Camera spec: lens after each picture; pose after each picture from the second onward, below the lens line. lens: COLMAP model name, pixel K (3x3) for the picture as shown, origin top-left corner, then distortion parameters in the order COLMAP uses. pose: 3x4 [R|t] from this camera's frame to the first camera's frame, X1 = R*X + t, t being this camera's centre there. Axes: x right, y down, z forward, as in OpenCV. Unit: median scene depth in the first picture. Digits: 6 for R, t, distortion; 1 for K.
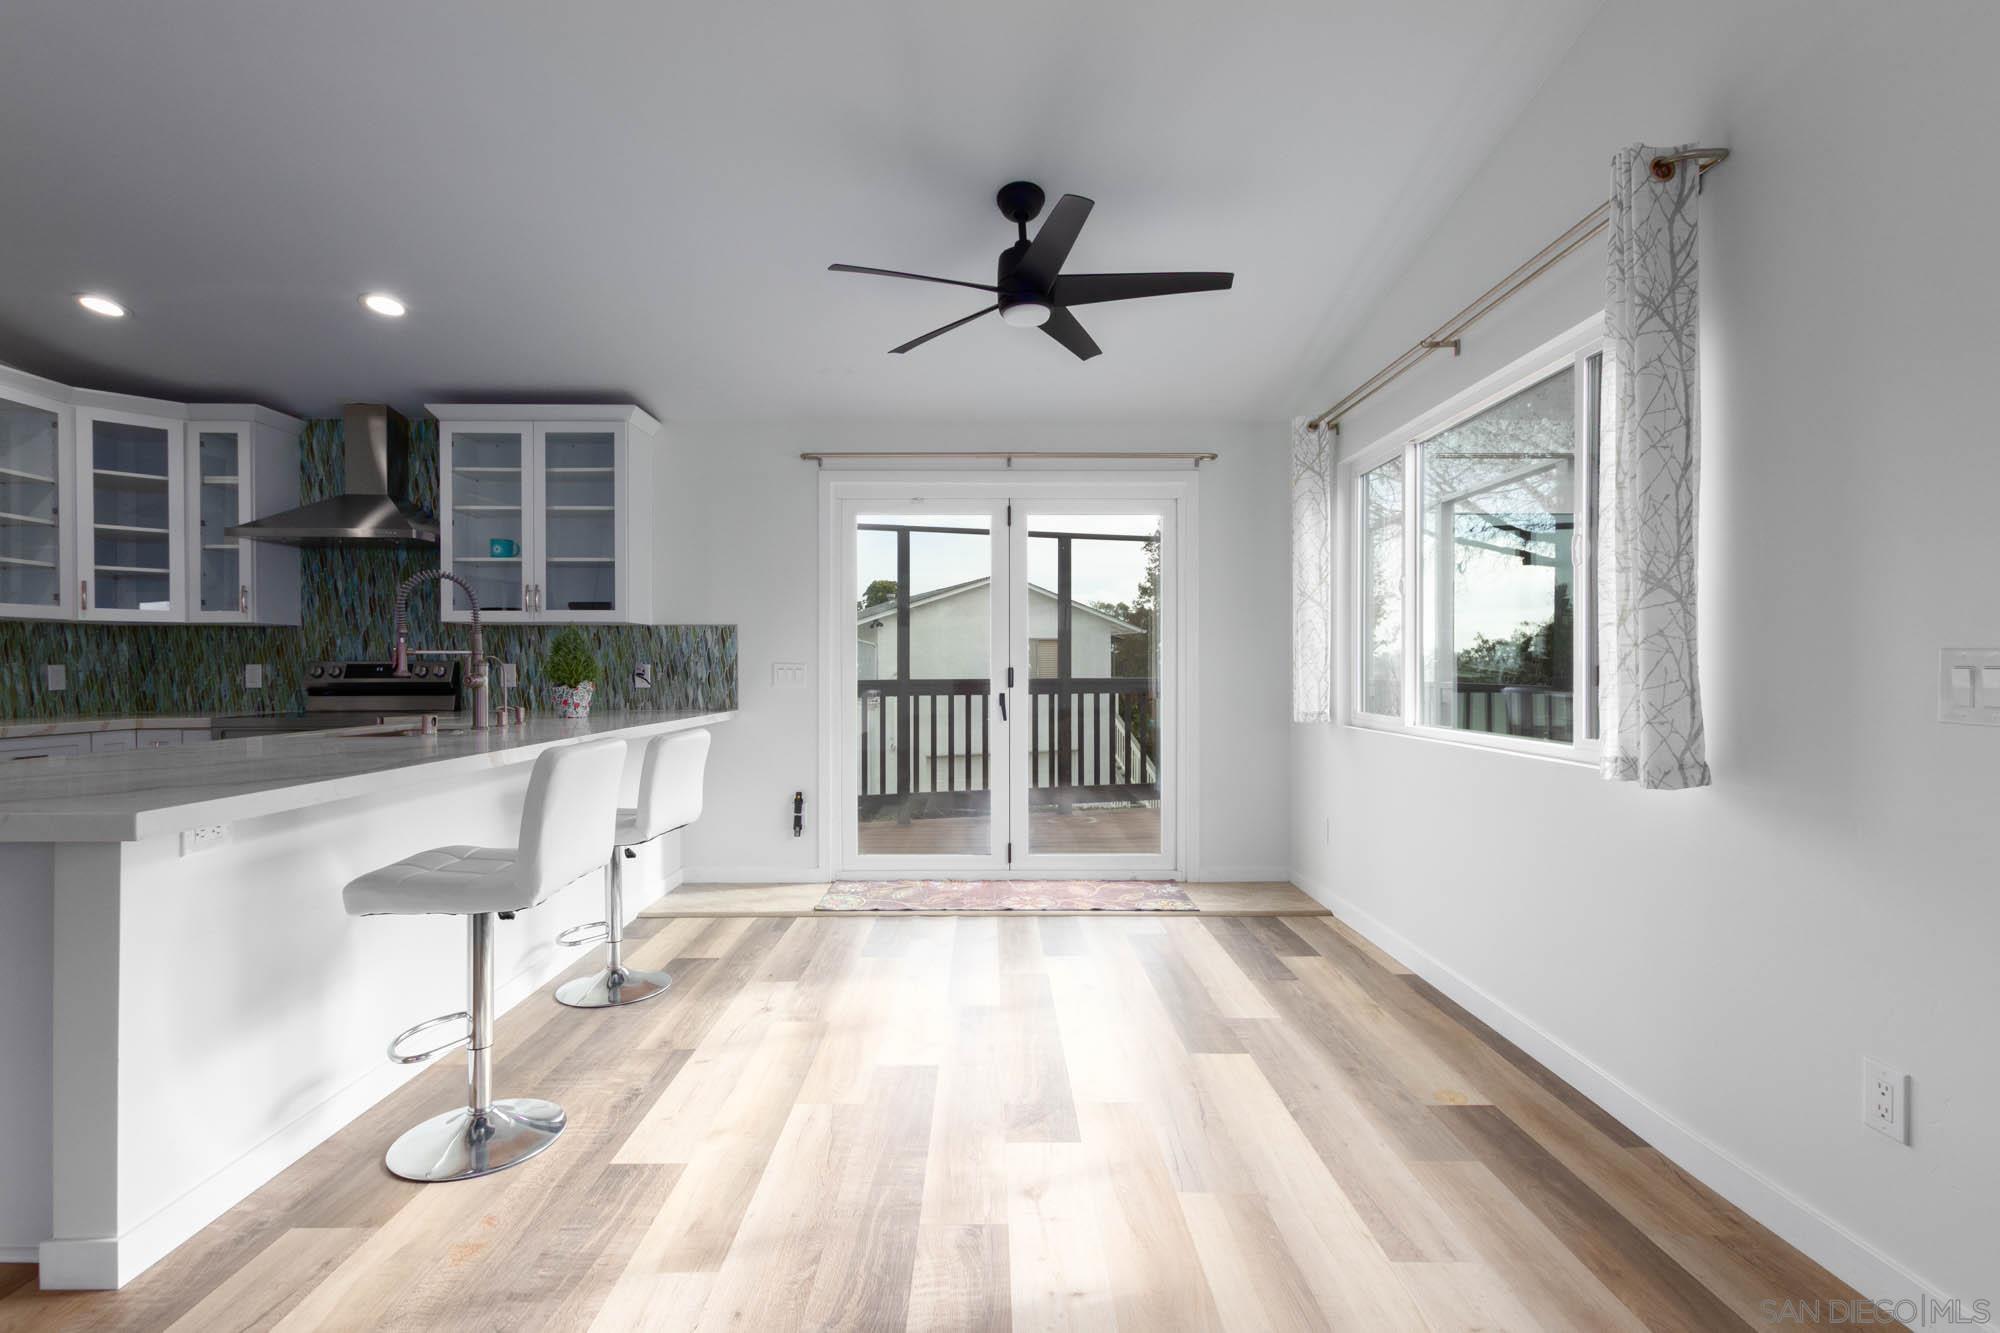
lens RADIAL K [[919.6, 0, 995.6], [0, 919.6, 670.9], [0, 0, 1]] dist [0.006961, -0.003067]
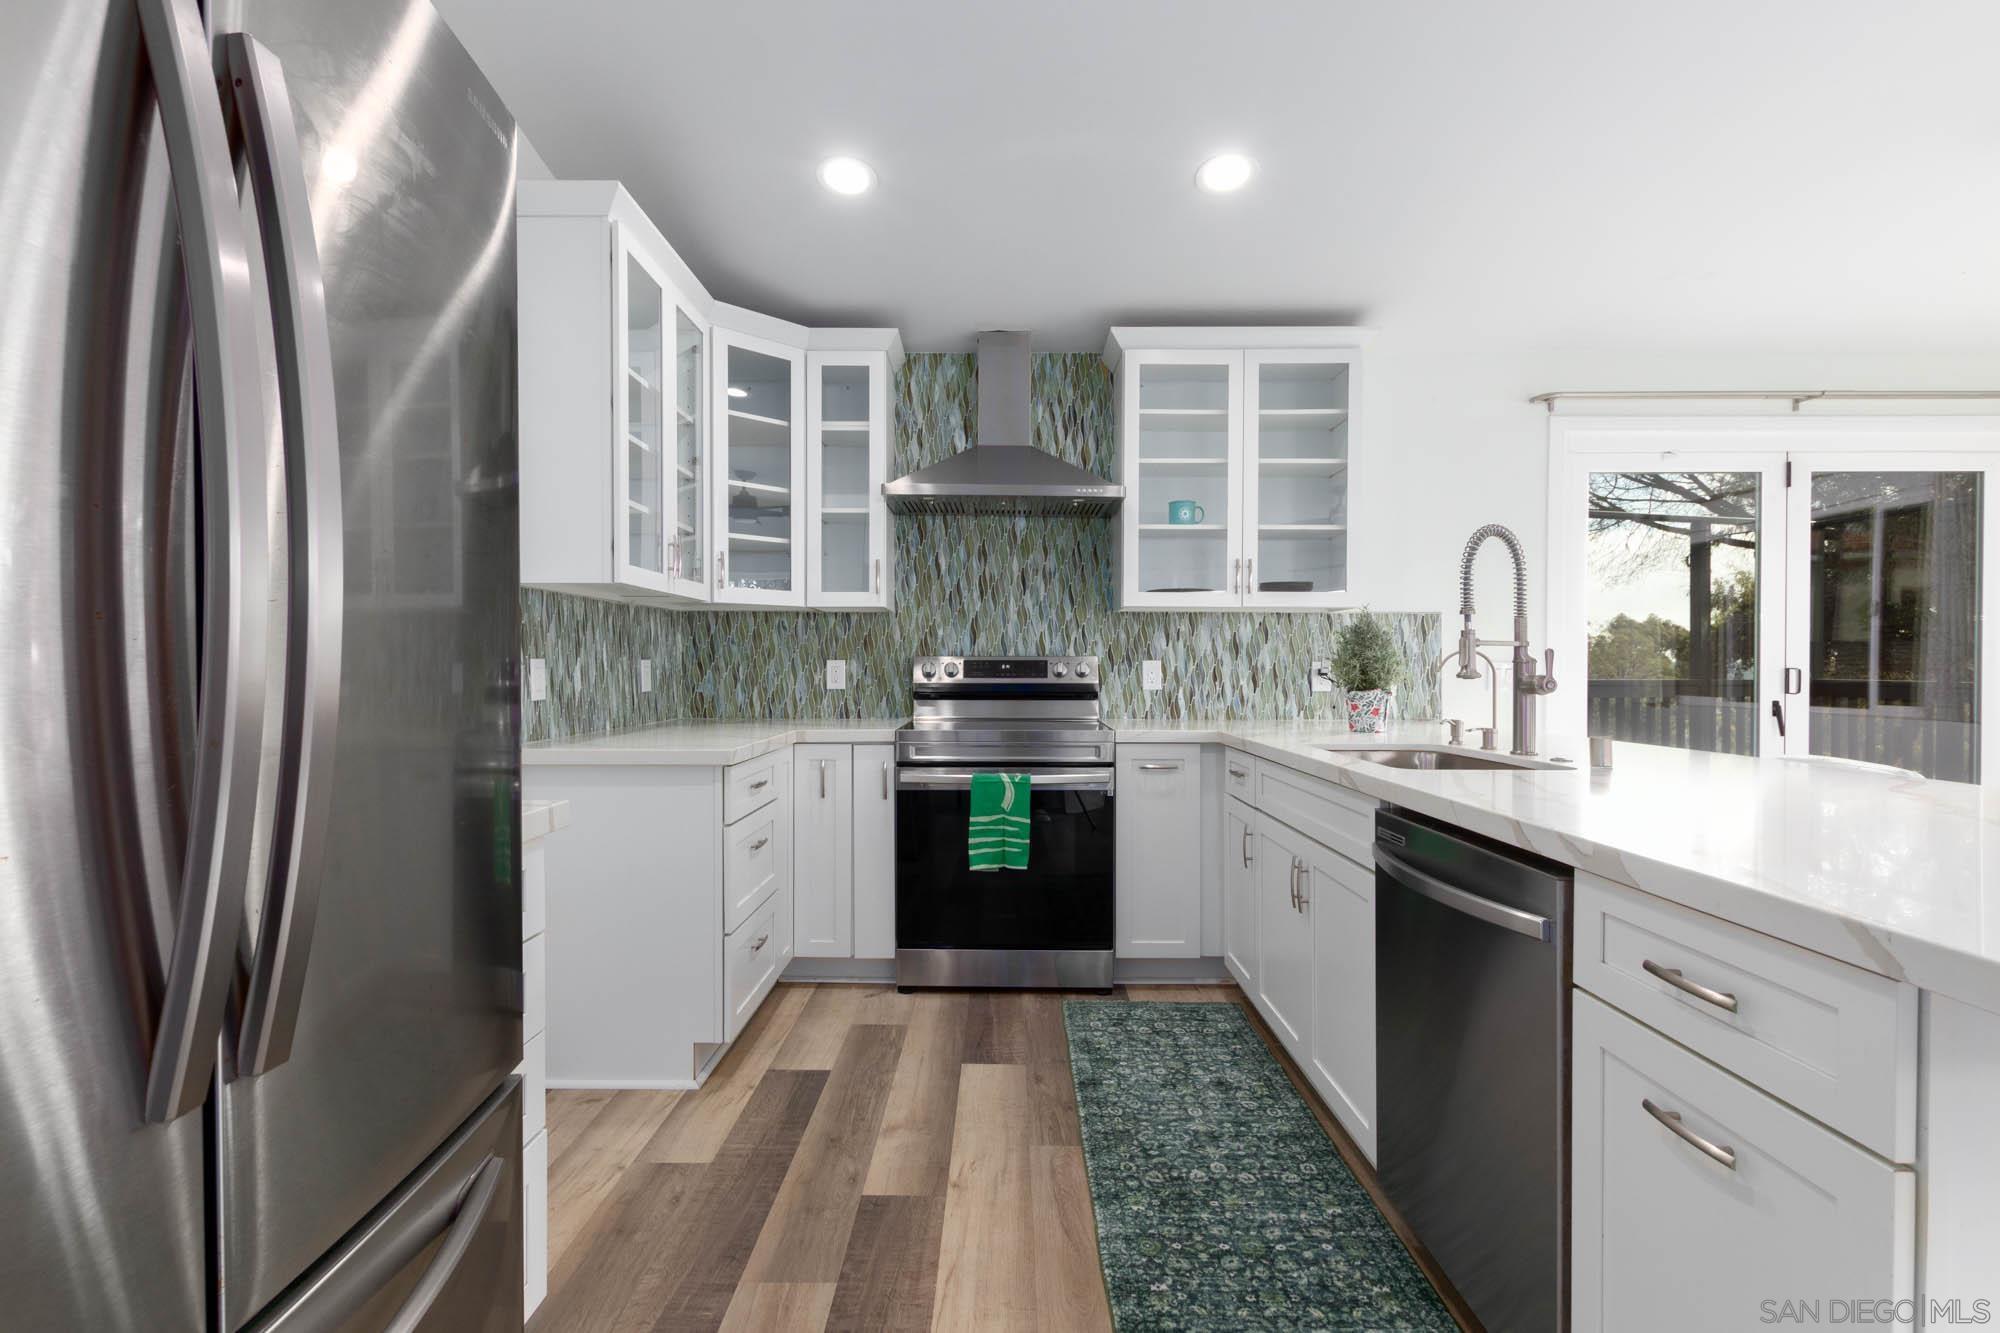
lens RADIAL K [[919.6, 0, 990.6], [0, 919.6, 669.6], [0, 0, 1]] dist [0.006961, -0.003067]
pose [[0.999725, 0.004434, -0.023031, -0.651059], [-0.004276, 0.999967, 0.006901, -0.004799], [0.023061, -0.006801, 0.999711, 0.201624]]
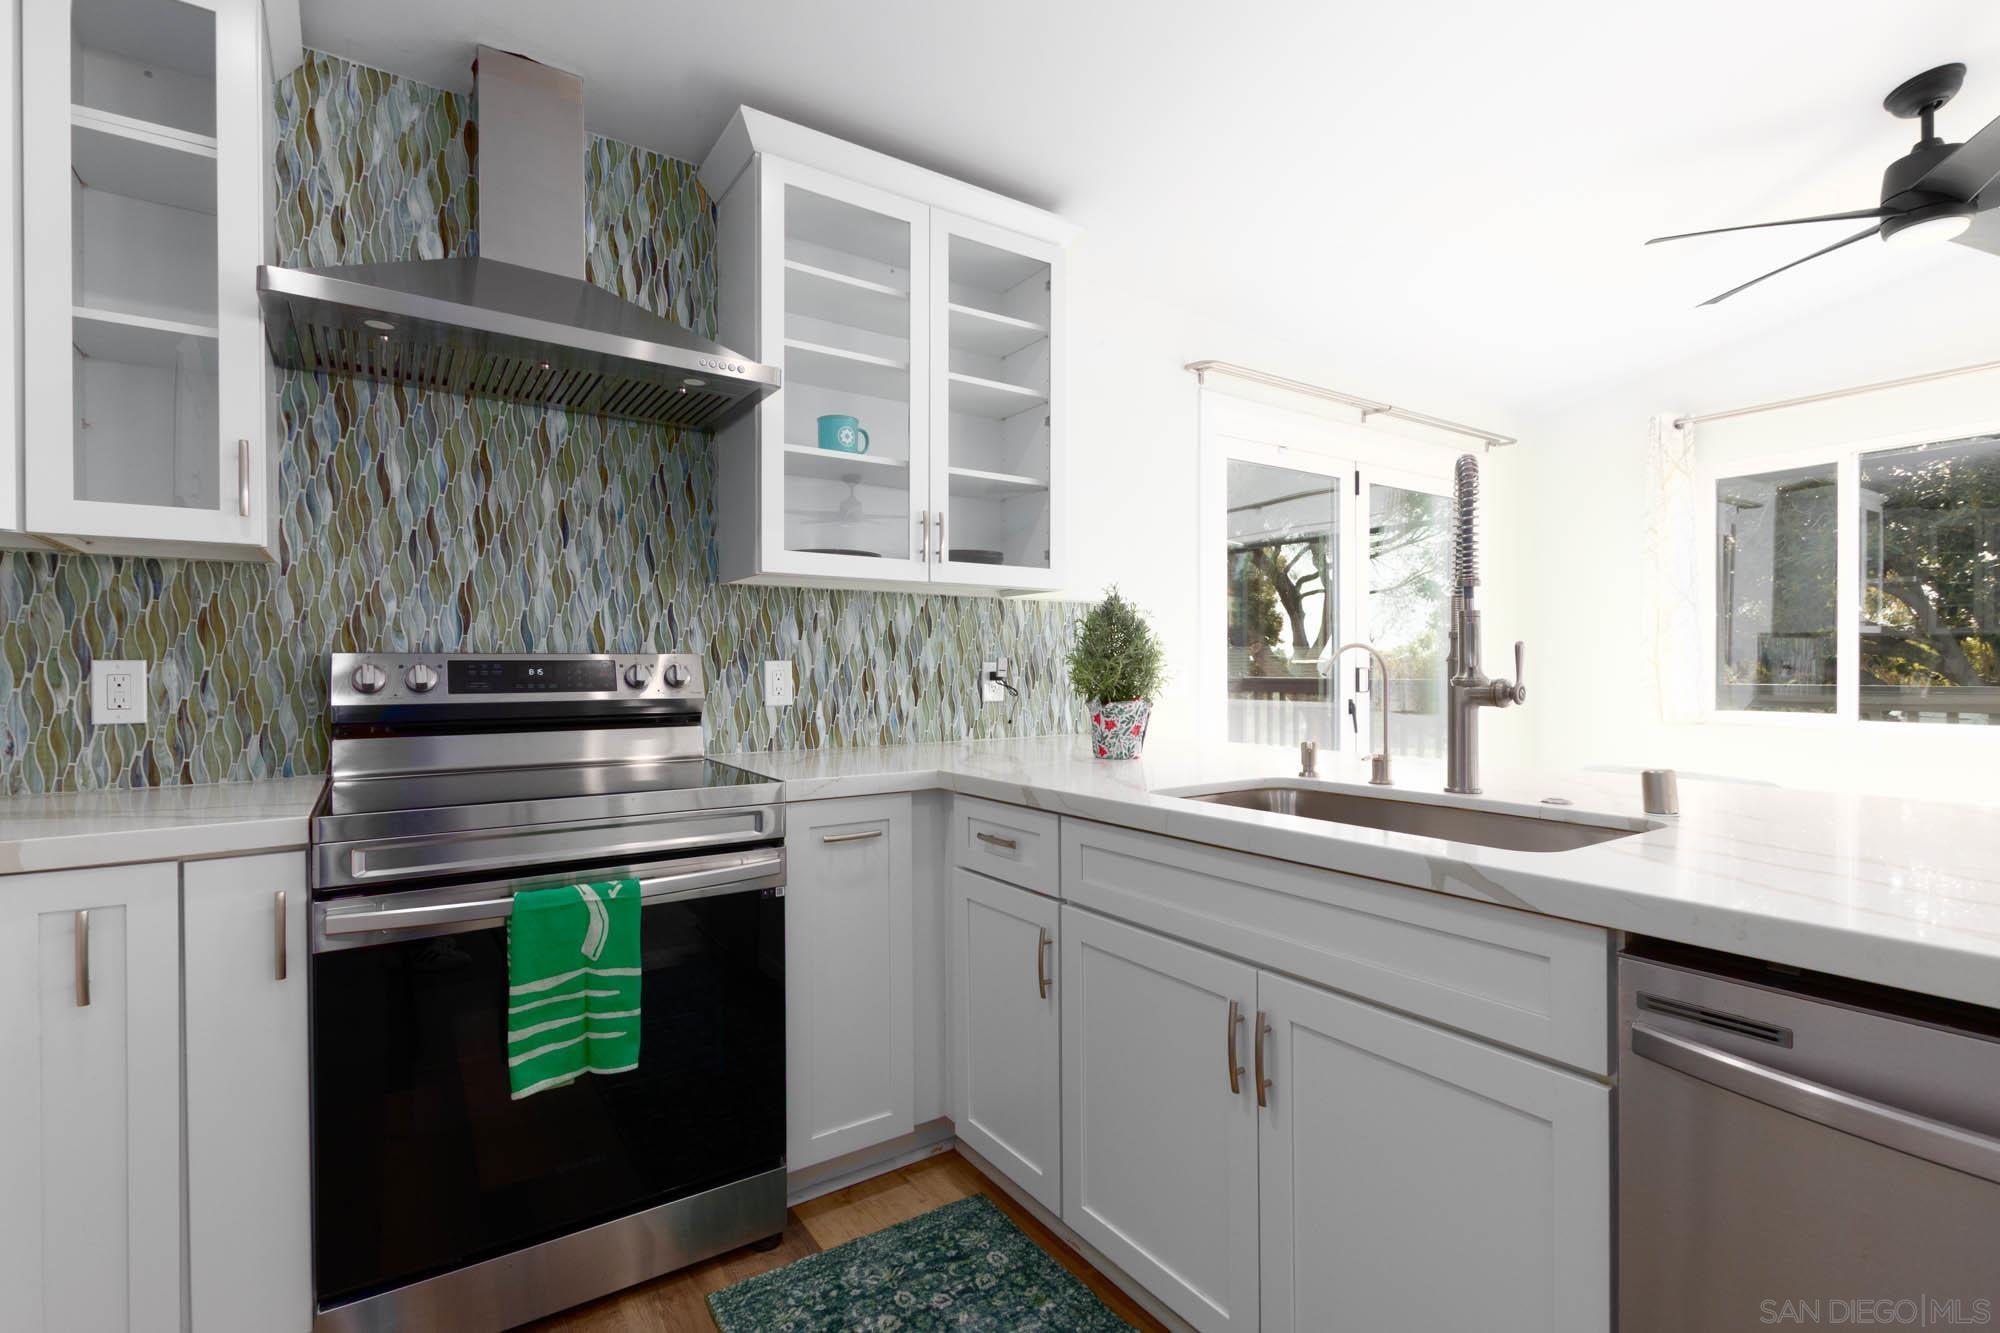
lens RADIAL K [[919.6, 0, 990.4], [0, 919.6, 672.6], [0, 0, 1]] dist [0.006961, -0.003067]
pose [[0.836042, -0.003715, 0.548653, -0.715498], [0.001680, 0.999990, 0.004211, -0.003104], [-0.548663, -0.002599, 0.836040, 0.499617]]
